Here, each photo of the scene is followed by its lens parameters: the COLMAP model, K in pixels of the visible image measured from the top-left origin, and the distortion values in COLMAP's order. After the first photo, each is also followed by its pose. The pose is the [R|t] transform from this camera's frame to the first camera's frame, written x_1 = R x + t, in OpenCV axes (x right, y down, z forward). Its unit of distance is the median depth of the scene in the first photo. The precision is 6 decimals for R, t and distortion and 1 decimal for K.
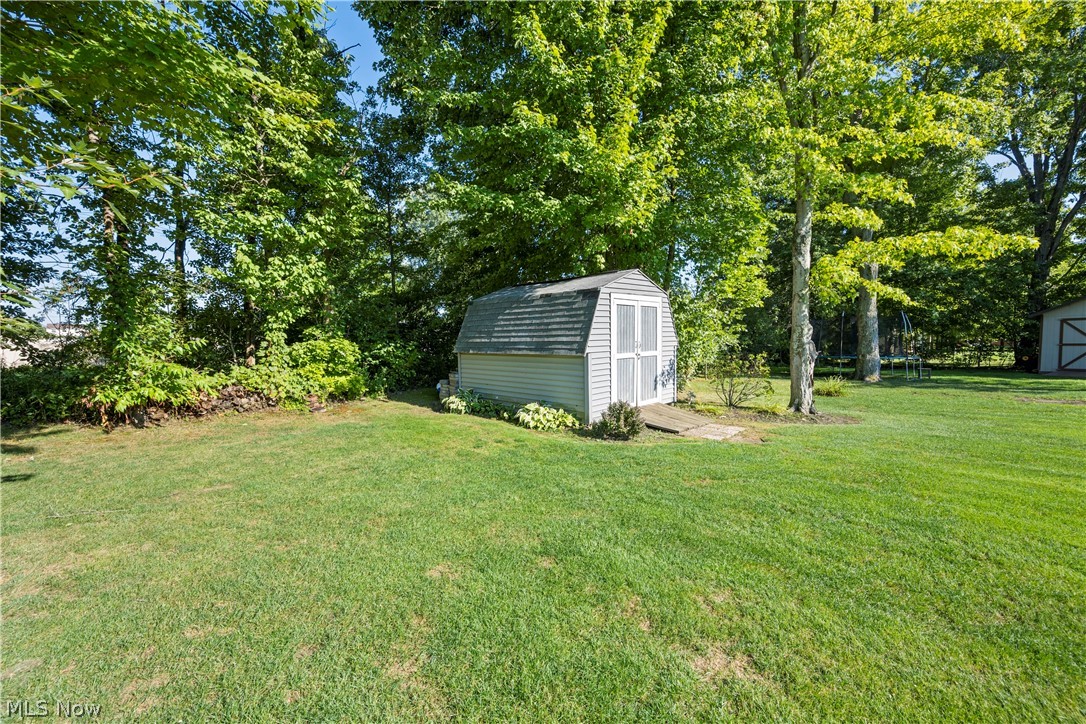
lens RADIAL K [[431.2, 0, 543.0], [0, 431.2, 362.0], [0, 0, 1]] dist [-0.001363, -0.000160]
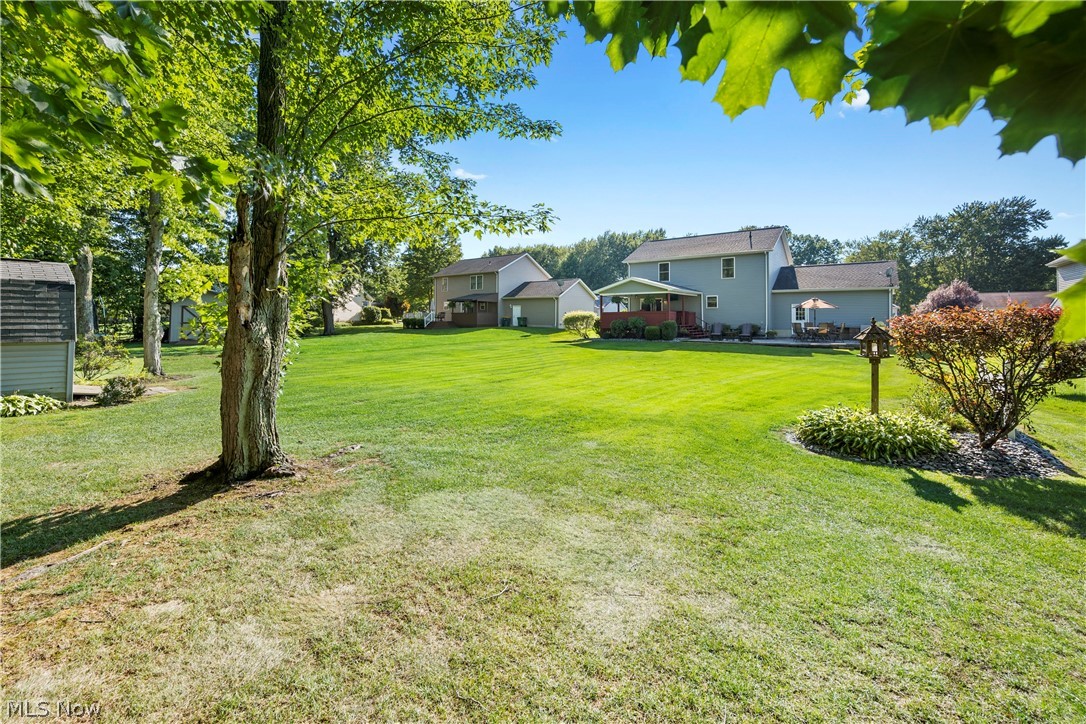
lens RADIAL K [[445.9, 0, 539.1], [0, 445.9, 334.3], [0, 0, 1]] dist [-0.000356, -0.000306]
pose [[-0.125567, -0.029997, 0.991632, -0.982528], [0.033136, 0.998858, 0.034412, -0.026542], [-0.991532, 0.037180, -0.124429, -0.067714]]
